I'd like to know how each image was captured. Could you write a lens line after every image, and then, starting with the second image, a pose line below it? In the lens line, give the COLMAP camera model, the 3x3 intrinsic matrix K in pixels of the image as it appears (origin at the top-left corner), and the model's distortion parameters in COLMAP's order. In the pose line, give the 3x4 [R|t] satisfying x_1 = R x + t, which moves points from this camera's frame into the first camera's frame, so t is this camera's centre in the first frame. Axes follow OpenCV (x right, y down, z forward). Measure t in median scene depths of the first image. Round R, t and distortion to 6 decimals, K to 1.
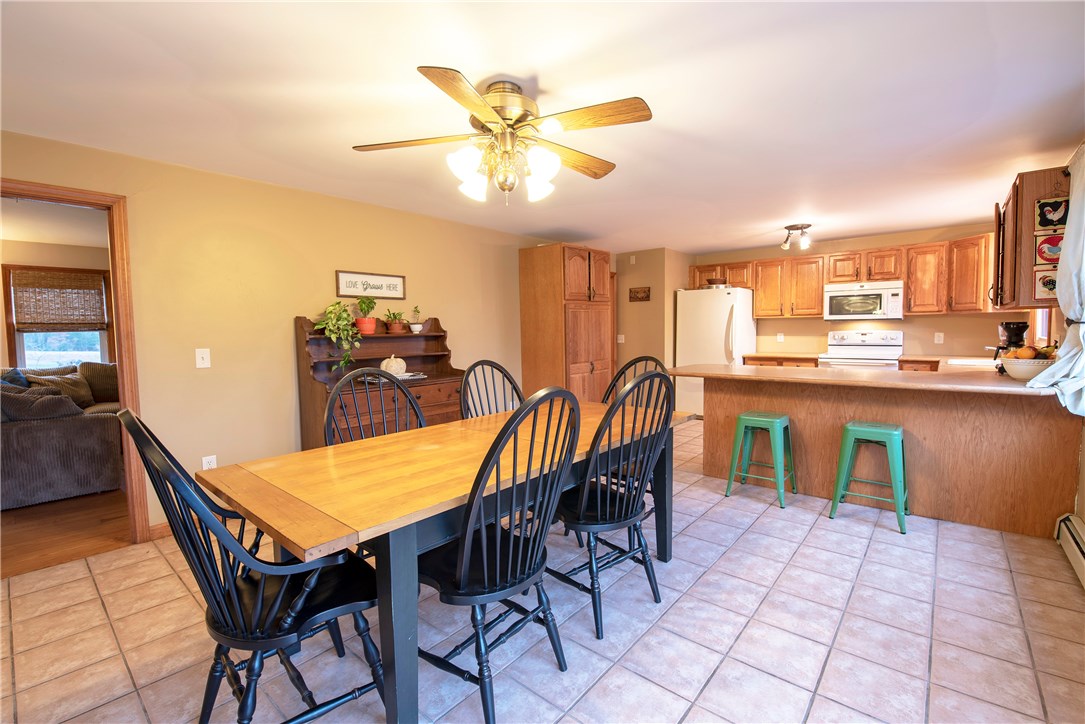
lens RADIAL K [[466.7, 0, 540.2], [0, 466.7, 359.7], [0, 0, 1]] dist [0.002769, -0.010996]
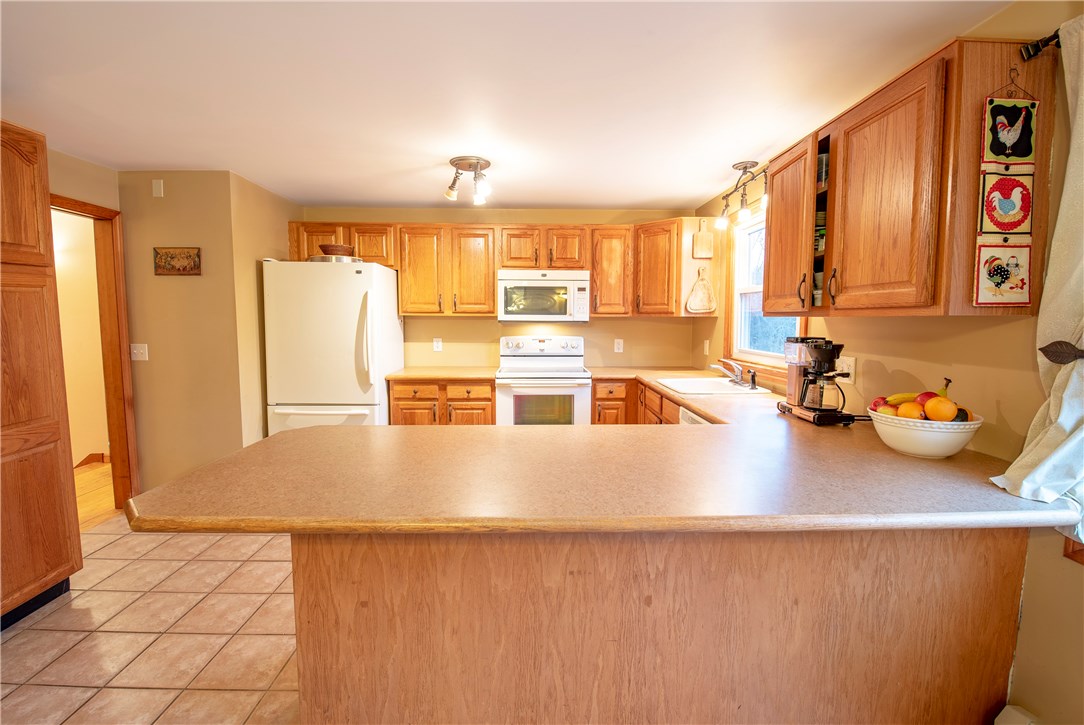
lens RADIAL K [[480.5, 0, 540.5], [0, 480.5, 357.6], [0, 0, 1]] dist [-0.015588, -0.000922]
pose [[0.740532, -0.037620, 0.670968, 0.200518], [0.029837, 0.999288, 0.023098, -0.051307], [-0.671359, 0.002915, 0.741127, 0.487085]]
